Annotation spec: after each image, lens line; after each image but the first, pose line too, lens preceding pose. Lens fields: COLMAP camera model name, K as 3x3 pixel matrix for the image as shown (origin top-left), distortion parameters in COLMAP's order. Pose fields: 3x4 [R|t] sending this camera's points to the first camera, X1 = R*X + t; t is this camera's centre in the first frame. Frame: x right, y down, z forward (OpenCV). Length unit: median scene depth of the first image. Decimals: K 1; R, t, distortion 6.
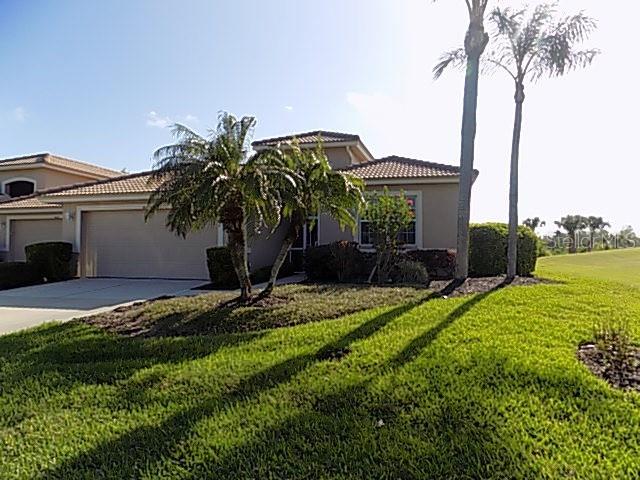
lens RADIAL K [[432.0, 0, 318.0], [0, 432.0, 237.7], [0, 0, 1]] dist [-0.069486, 0.067031]
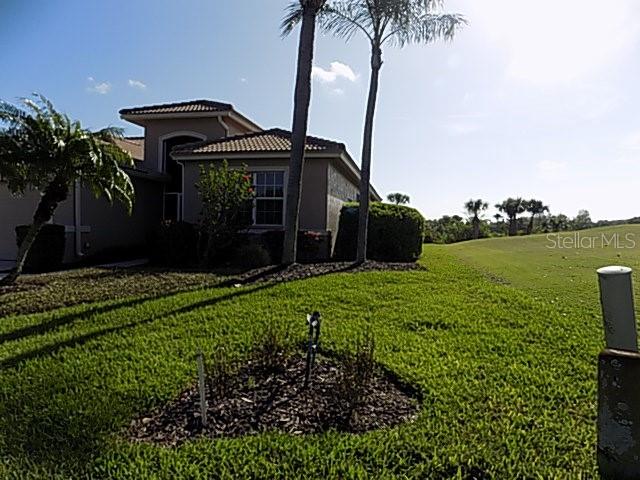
lens RADIAL K [[432.0, 0, 319.6], [0, 432.0, 243.4], [0, 0, 1]] dist [-0.069486, 0.067031]
pose [[0.997876, 0.014197, 0.063575, 0.116315], [-0.018122, 0.997937, 0.061590, -0.001839], [-0.062569, -0.062611, 0.996075, 0.033919]]
